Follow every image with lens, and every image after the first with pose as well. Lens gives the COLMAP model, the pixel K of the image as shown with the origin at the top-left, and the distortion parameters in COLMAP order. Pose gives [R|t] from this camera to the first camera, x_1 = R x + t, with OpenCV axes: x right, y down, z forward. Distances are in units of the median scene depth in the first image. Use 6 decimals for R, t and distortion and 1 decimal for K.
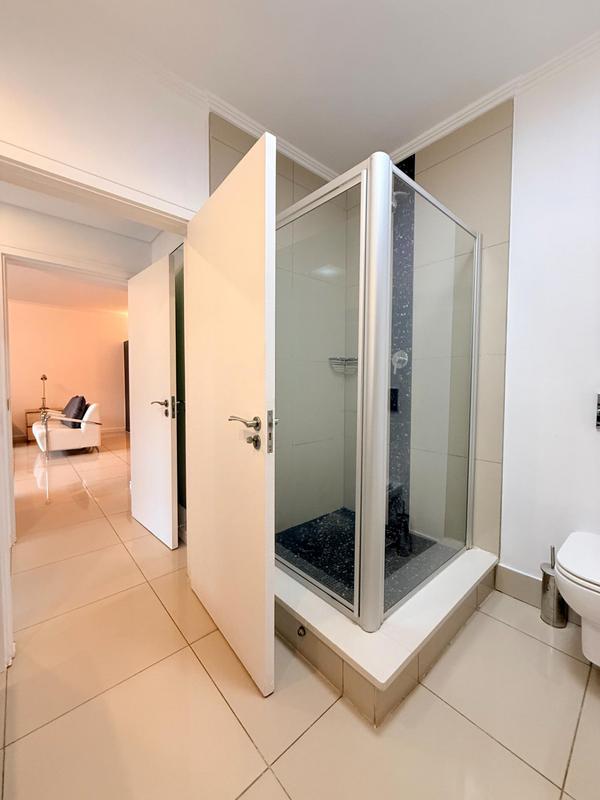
lens RADIAL K [[319.1, 0, 294.9], [0, 319.1, 393.8], [0, 0, 1]] dist [-0.000334, 0.000850]
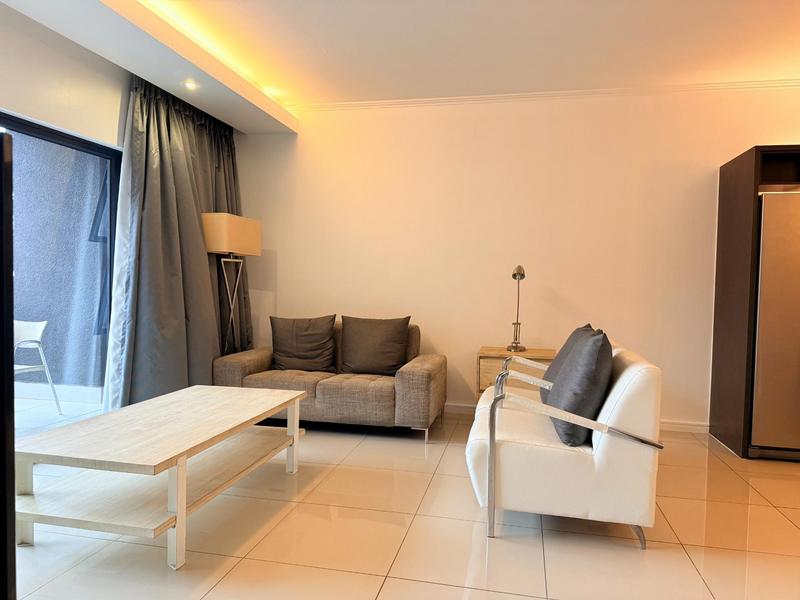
lens RADIAL K [[561.3, 0, 398.4], [0, 561.3, 306.3], [0, 0, 1]] dist [0.068083, -0.077743]
pose [[0.596271, 0.046209, -0.801452, -1.232127], [-0.054392, 0.998373, 0.017097, -0.049056], [0.800938, 0.033398, 0.597815, 1.826984]]
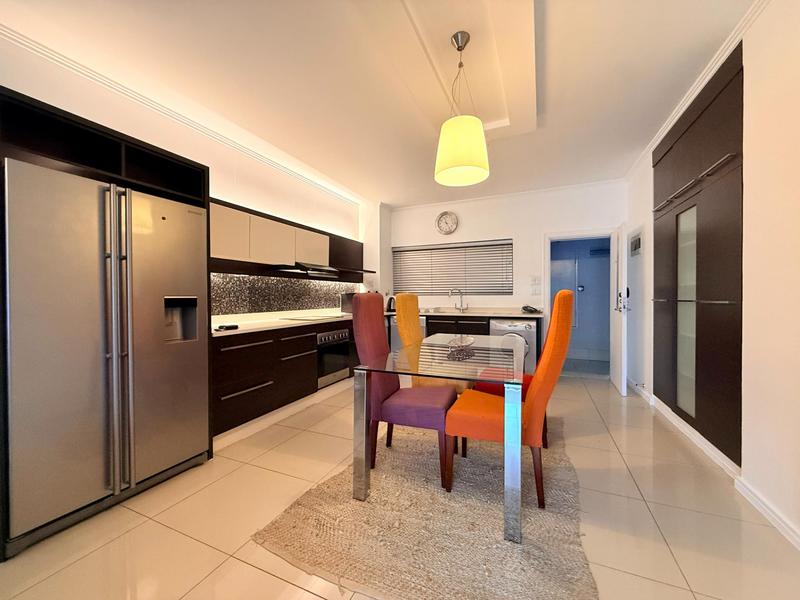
lens RADIAL K [[319.1, 0, 397.6], [0, 319.1, 298.8], [0, 0, 1]] dist [-0.000334, 0.000850]
pose [[0.907300, -0.008444, 0.420398, -1.636509], [0.022910, 0.999306, -0.029373, -0.120601], [-0.419859, 0.036281, 0.906864, 3.199305]]
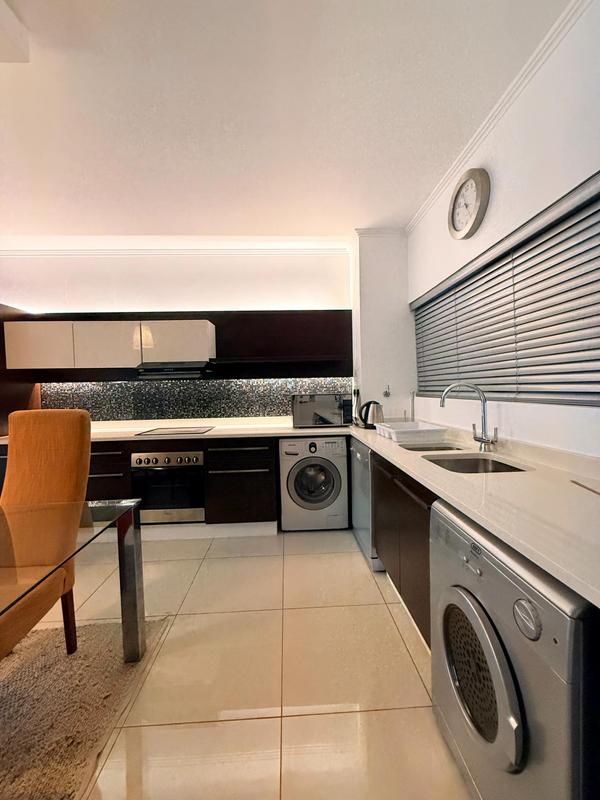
lens RADIAL K [[319.1, 0, 301.6], [0, 319.1, 396.0], [0, 0, 1]] dist [-0.000334, 0.000850]
pose [[0.781948, -0.007635, -0.623297, 0.537338], [-0.001739, 0.999894, -0.014429, -0.240464], [0.623342, 0.012366, 0.781852, 4.639263]]
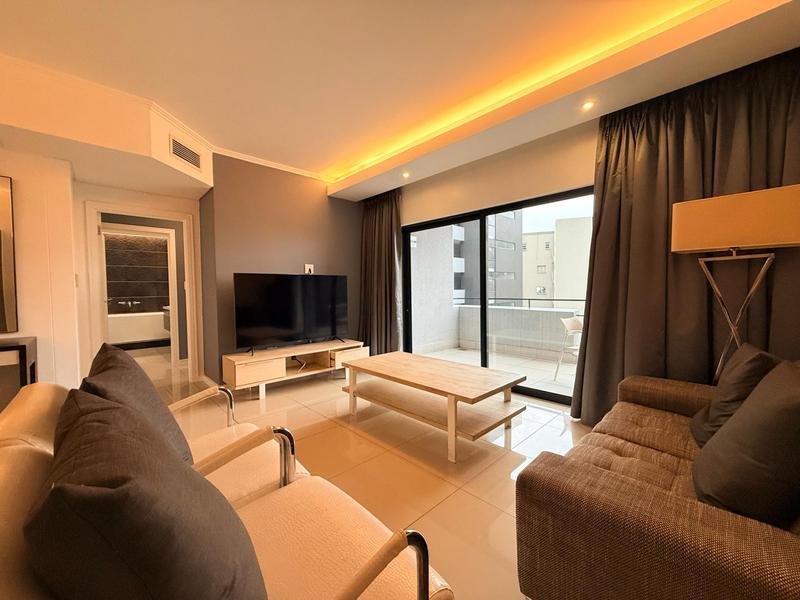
lens RADIAL K [[319.1, 0, 399.7], [0, 319.1, 300.6], [0, 0, 1]] dist [-0.000334, 0.000850]
pose [[-0.998977, 0.012599, -0.043423, -2.873541], [0.009330, 0.997165, 0.074669, -0.136811], [0.044241, 0.074187, -0.996263, 4.080186]]
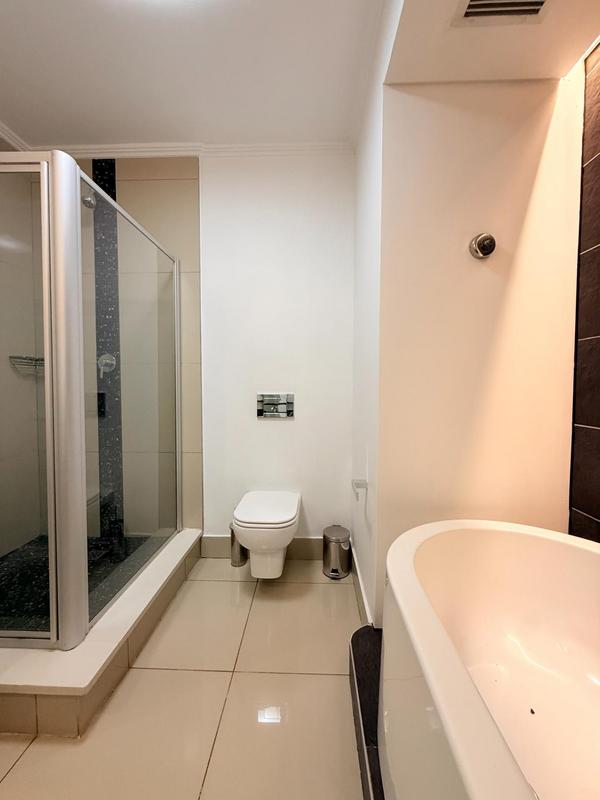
lens RADIAL K [[319.1, 0, 298.7], [0, 319.1, 397.5], [0, 0, 1]] dist [-0.000334, 0.000850]
pose [[0.677774, -0.029246, 0.734689, 0.007803], [0.025019, 0.999547, 0.016708, -0.003820], [-0.734845, 0.007057, 0.678199, -0.089818]]
